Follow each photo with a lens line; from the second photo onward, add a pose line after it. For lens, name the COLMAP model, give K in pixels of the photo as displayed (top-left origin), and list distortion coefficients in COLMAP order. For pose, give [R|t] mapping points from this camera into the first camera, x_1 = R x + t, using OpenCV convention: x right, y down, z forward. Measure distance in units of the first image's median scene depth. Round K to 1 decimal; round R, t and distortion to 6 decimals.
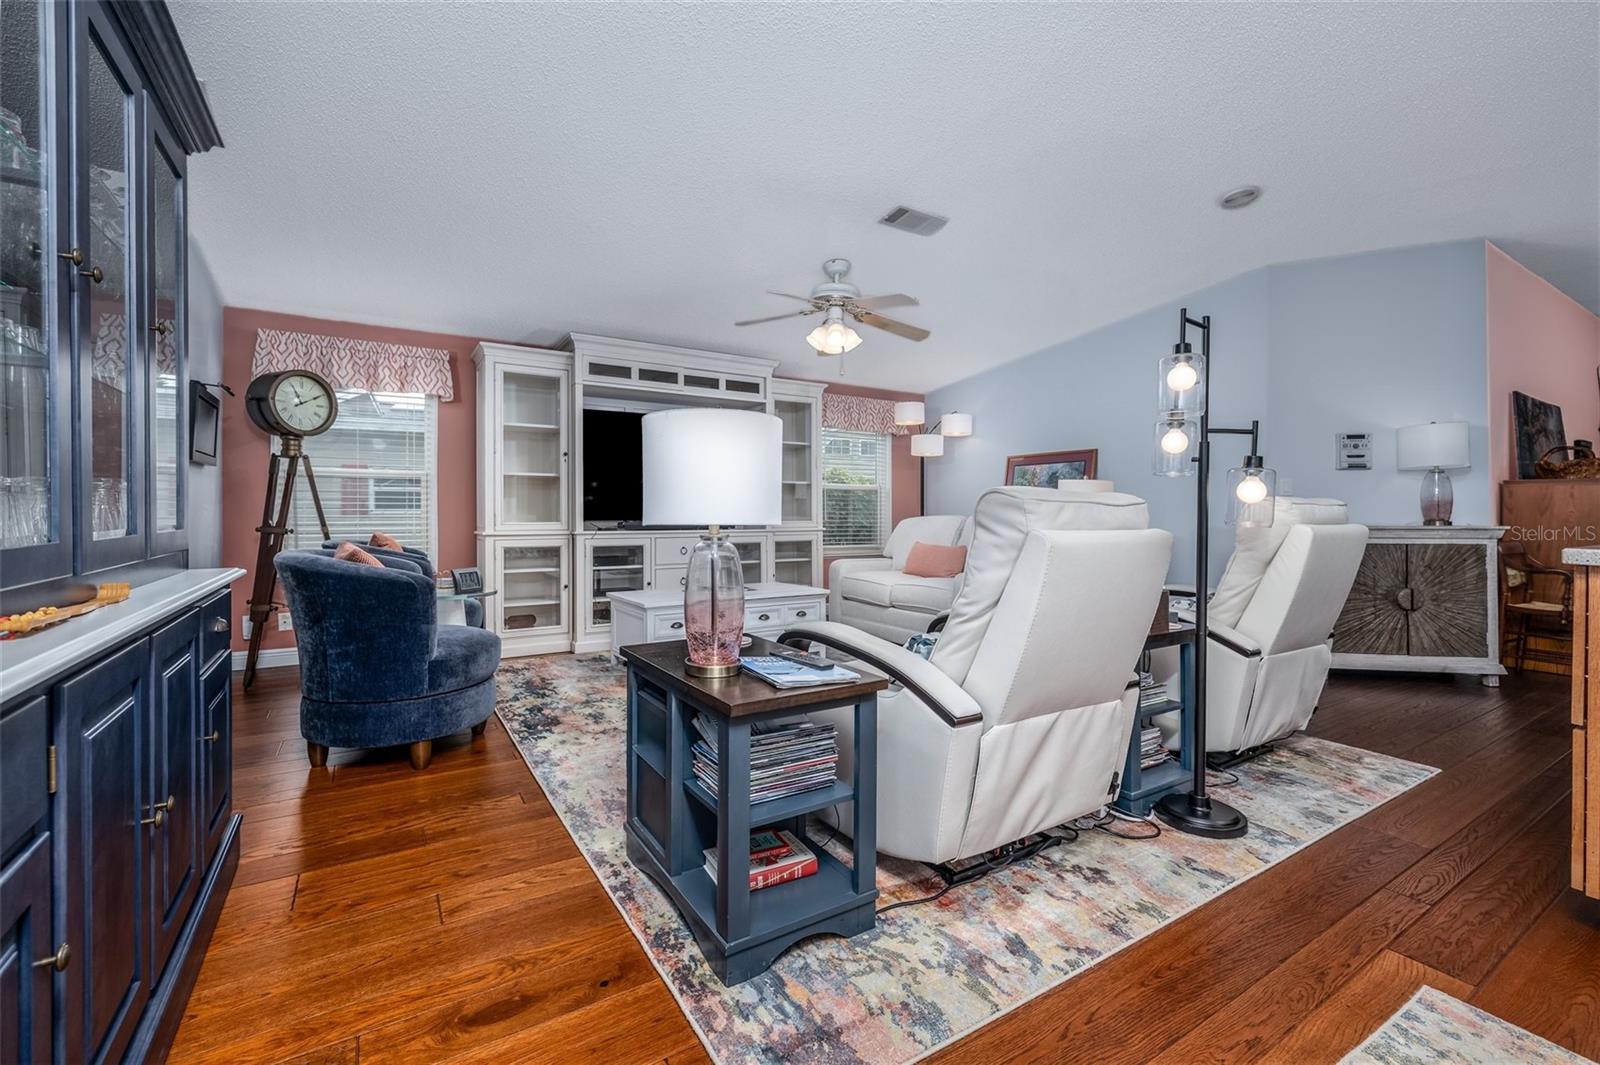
lens RADIAL K [[686.9, 0, 799.6], [0, 686.9, 520.4], [0, 0, 1]] dist [-0.000589, 0.000232]
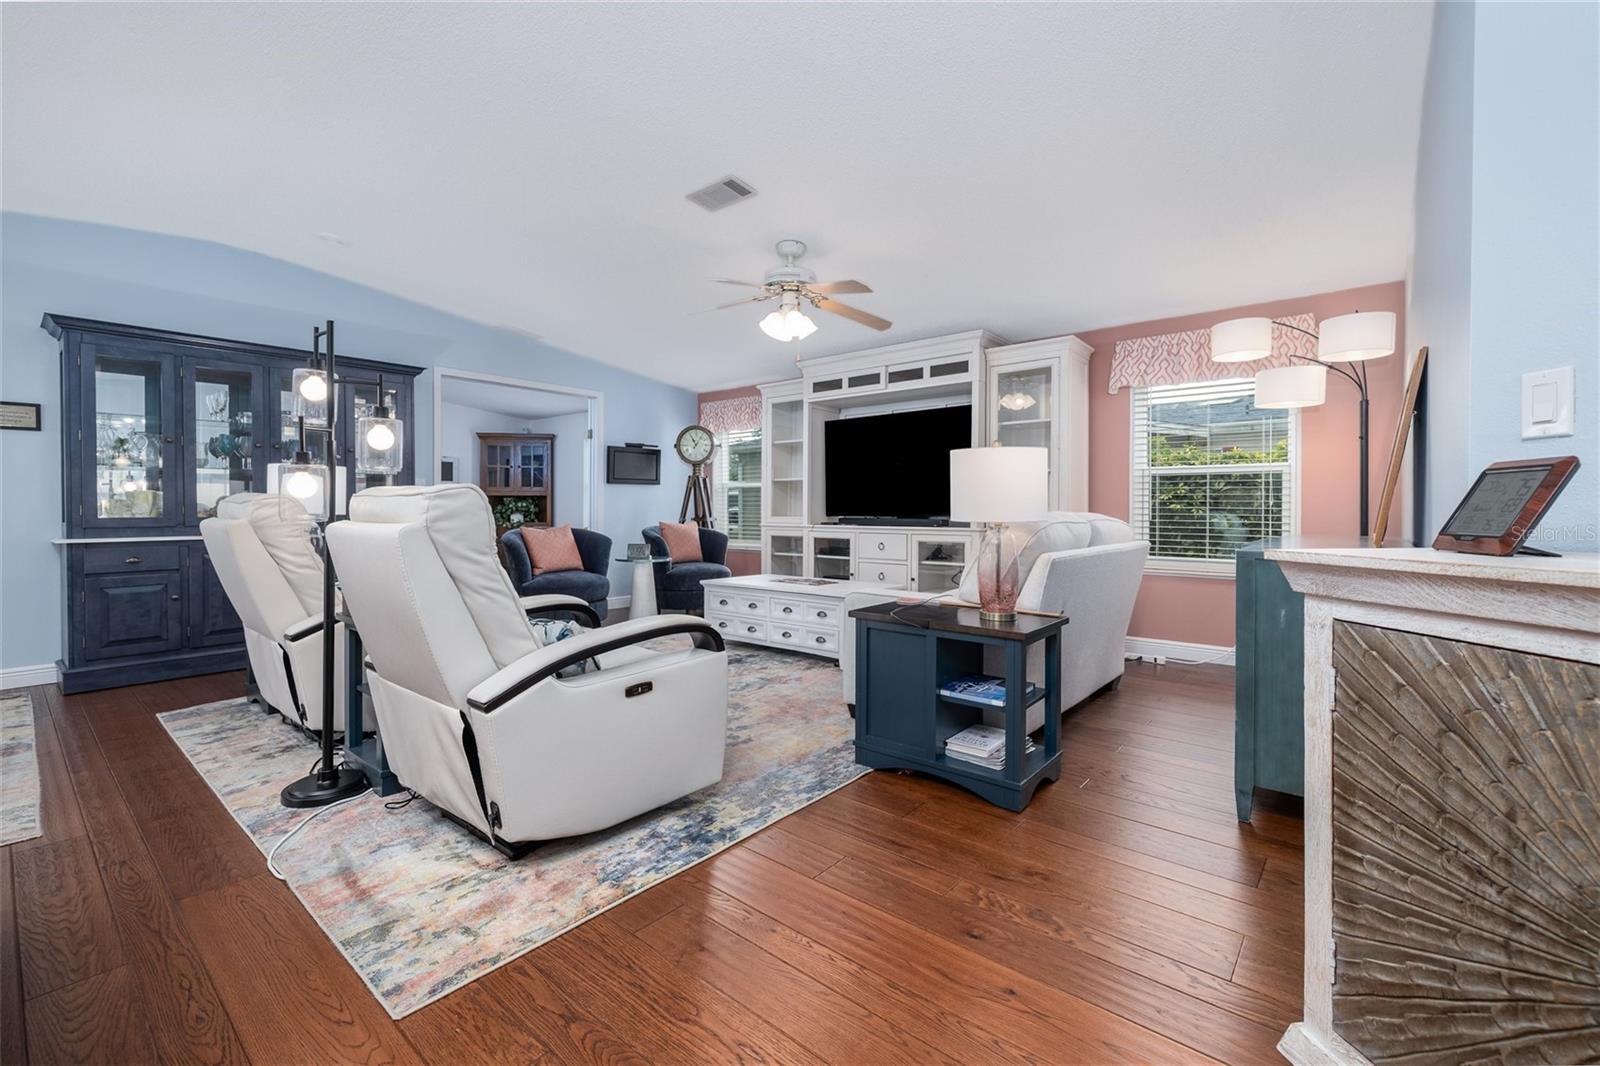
lens RADIAL K [[686.9, 0, 800.8], [0, 686.9, 524.1], [0, 0, 1]] dist [-0.000589, 0.000232]
pose [[0.314744, 0.017226, -0.949020, 0.823805], [-0.008696, 0.999846, 0.015265, -0.003137], [0.949137, 0.003448, 0.314845, 0.610852]]
